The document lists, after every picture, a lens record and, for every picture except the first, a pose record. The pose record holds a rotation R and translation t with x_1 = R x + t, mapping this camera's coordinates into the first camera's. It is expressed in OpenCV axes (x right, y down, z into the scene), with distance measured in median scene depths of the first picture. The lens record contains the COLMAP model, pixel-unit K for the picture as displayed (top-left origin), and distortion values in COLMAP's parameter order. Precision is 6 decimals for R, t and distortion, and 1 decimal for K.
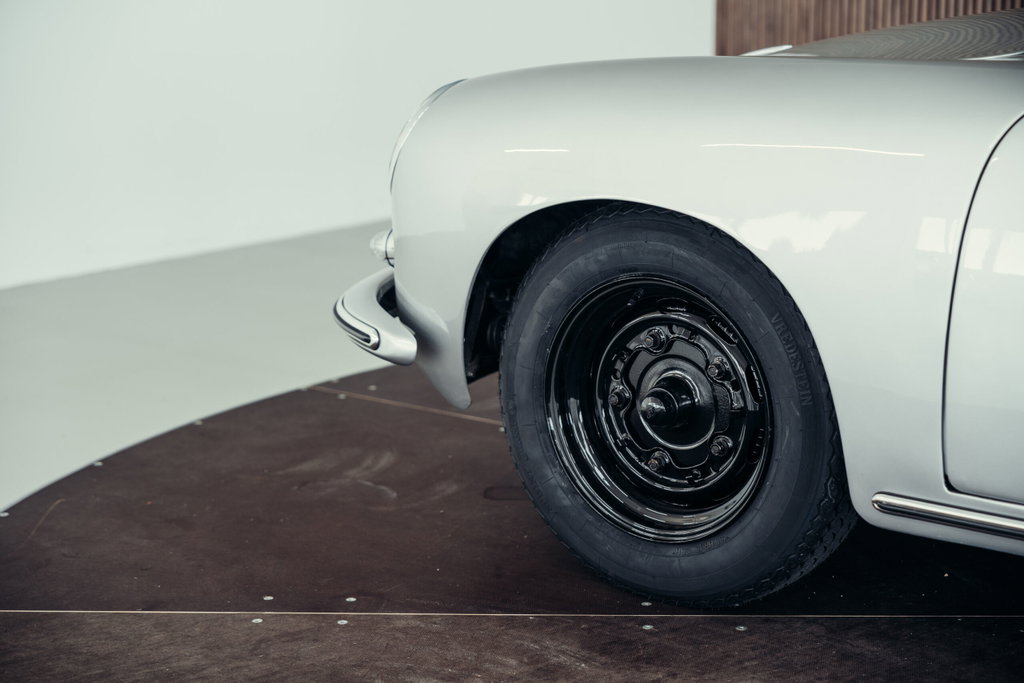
lens RADIAL K [[1986.6, 0, 514.9], [0, 1986.6, 342.3], [0, 0, 1]] dist [0.033719, 0.000000]
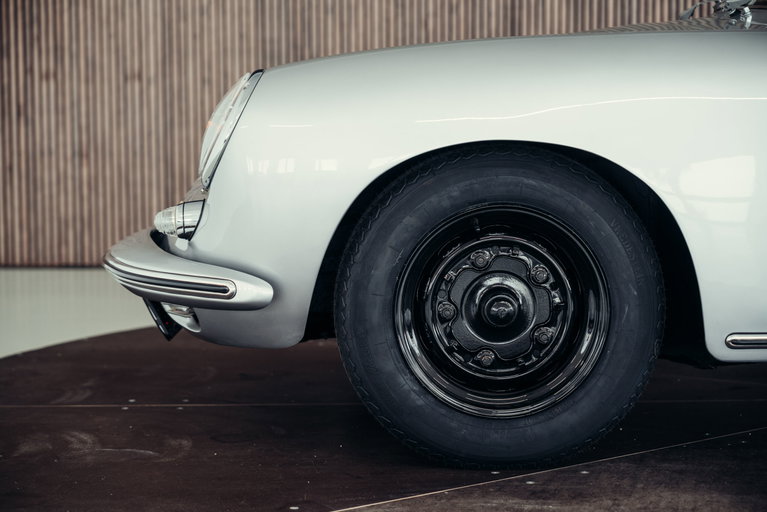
lens RADIAL K [[1488.0, 0, 366.0], [0, 1488.0, 258.7], [0, 0, 1]] dist [0.033719, 0.000000]
pose [[0.781841, -0.056893, 0.620876, -0.584688], [0.136174, 0.987368, -0.081001, 0.065836], [-0.608425, 0.147877, 0.779713, 0.312453]]
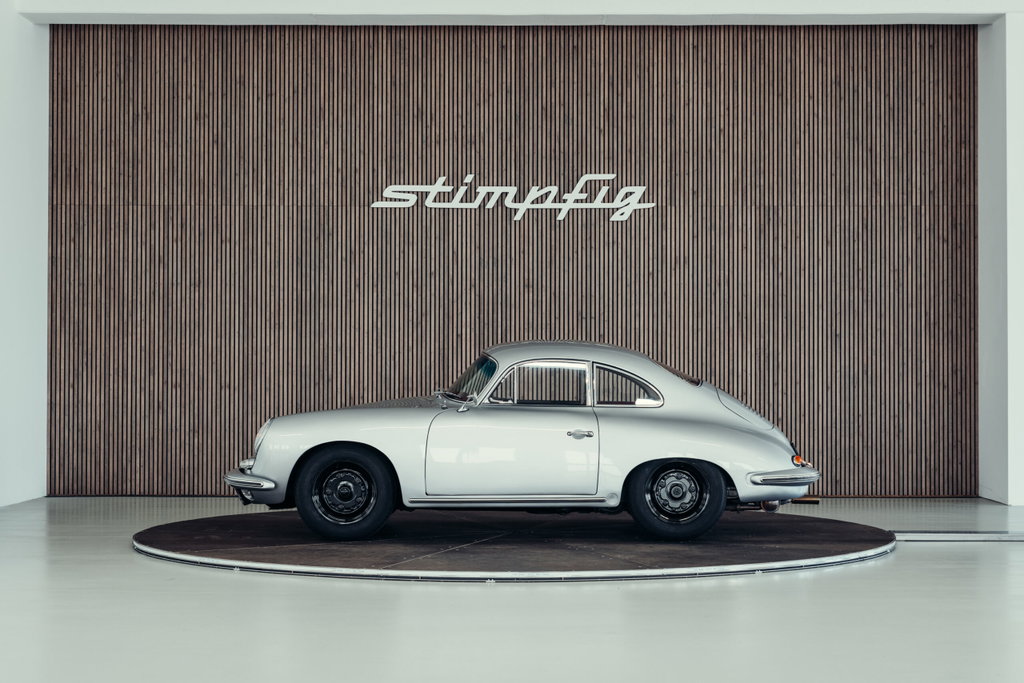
lens RADIAL K [[1756.2, 0, 509.7], [0, 1756.2, 342.8], [0, 0, 1]] dist [0.011276, 0.000000]
pose [[0.770511, 0.014069, 0.637272, -2.036752], [0.132546, 0.974367, -0.181769, 0.449209], [-0.623494, 0.224523, 0.748896, -2.073266]]
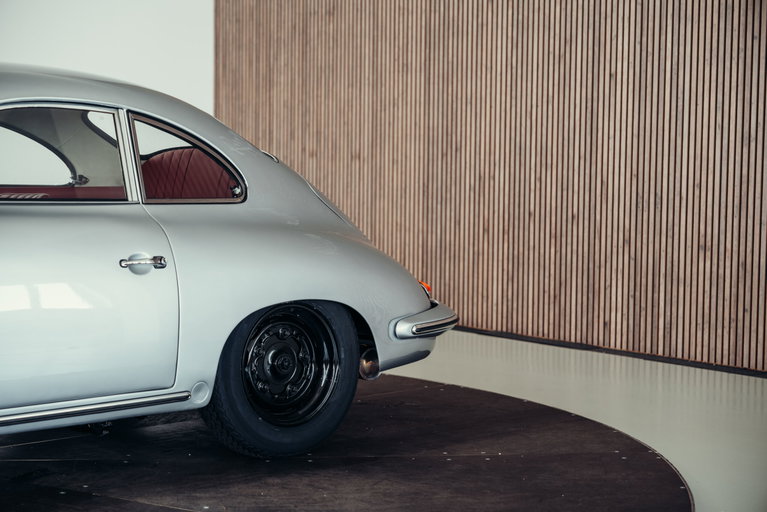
lens RADIAL K [[1488.0, 0, 383.3], [0, 1488.0, 258.2], [0, 0, 1]] dist [0.033719, 0.000000]
pose [[0.982271, 0.030889, -0.184905, 1.423957], [-0.055524, 0.990014, -0.129575, 0.114452], [0.179056, 0.137544, 0.974177, -0.550000]]
